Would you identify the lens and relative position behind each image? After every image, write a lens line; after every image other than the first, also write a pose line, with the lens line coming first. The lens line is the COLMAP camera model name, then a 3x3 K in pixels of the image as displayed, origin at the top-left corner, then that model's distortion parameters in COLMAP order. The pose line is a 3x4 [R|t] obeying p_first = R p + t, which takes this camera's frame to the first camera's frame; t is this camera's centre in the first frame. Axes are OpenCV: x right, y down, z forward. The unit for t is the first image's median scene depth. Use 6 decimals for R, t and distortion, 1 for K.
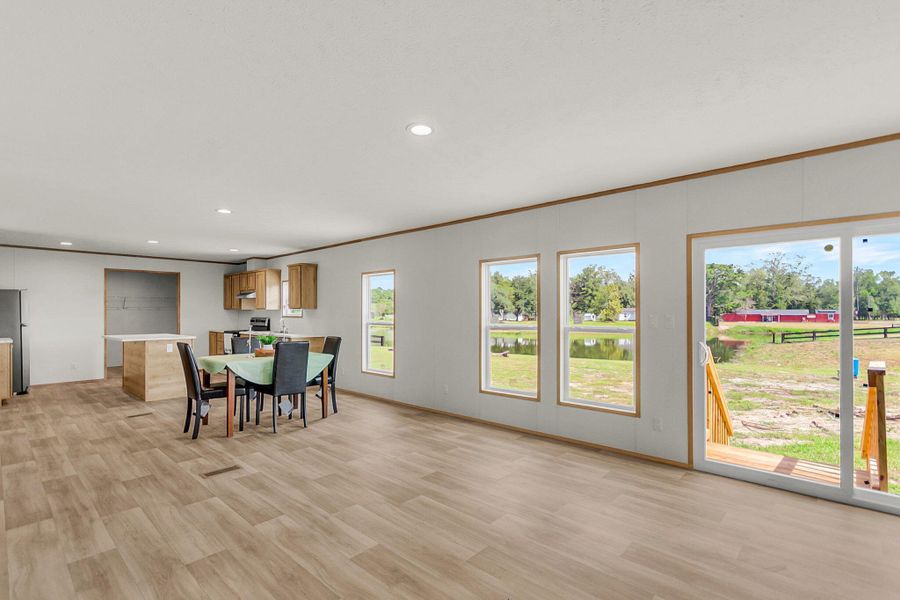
lens RADIAL K [[363.2, 0, 447.2], [0, 363.2, 318.9], [0, 0, 1]] dist [0.001257, 0.000368]
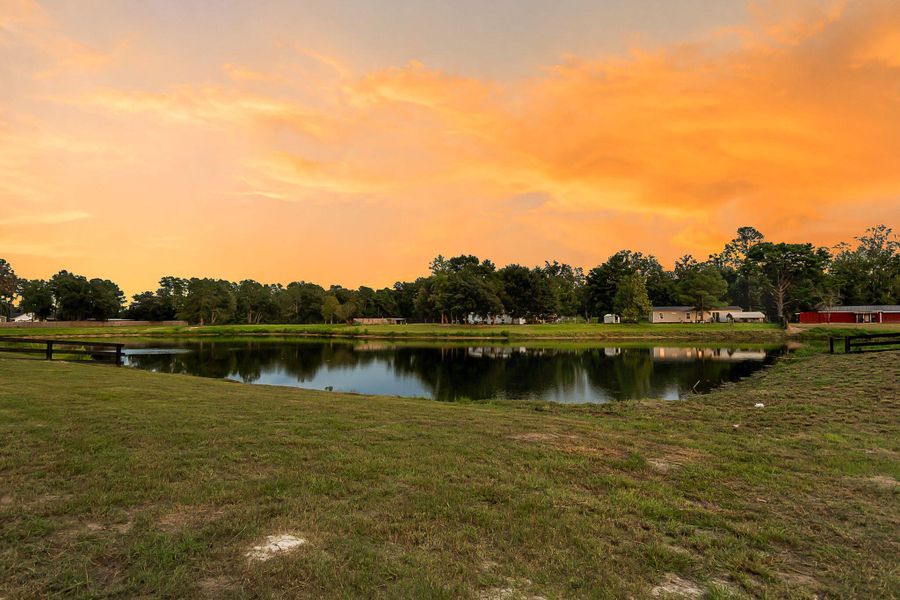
lens RADIAL K [[461.9, 0, 450.0], [0, 461.9, 300.0], [0, 0, 1]] dist [0.002673, 0.000565]
pose [[0.998998, -0.012905, -0.042848, 0.091441], [0.010746, 0.998679, -0.050247, 0.000901], [0.043440, 0.049737, 0.997817, 0.033962]]
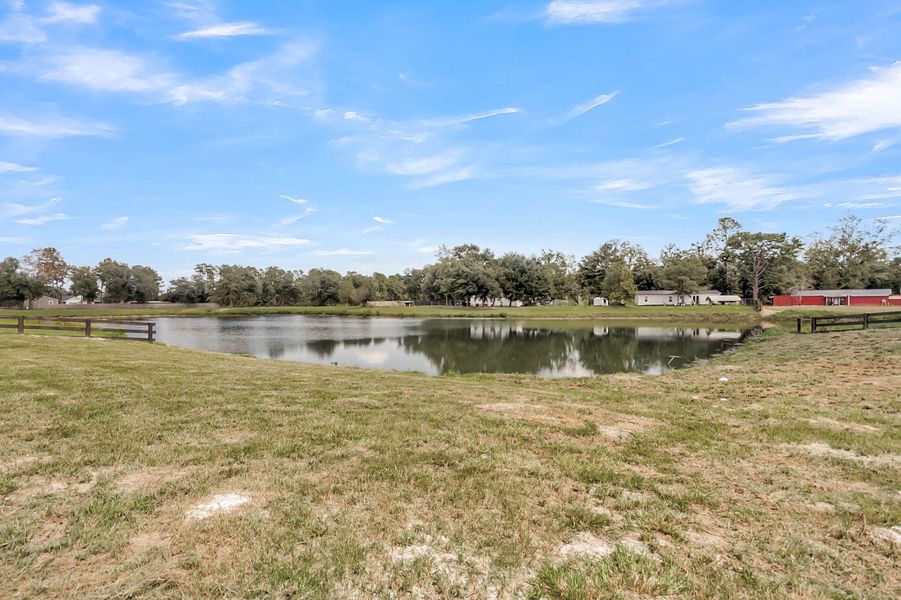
lens RADIAL K [[415.4, 0, 450.5], [0, 415.4, 300.0], [0, 0, 1]] dist [0.003914, 0.000635]
pose [[0.998184, -0.010879, -0.059251, 0.098195], [0.010031, 0.999843, -0.014584, 0.001793], [0.059400, 0.013964, 0.998137, 0.036670]]
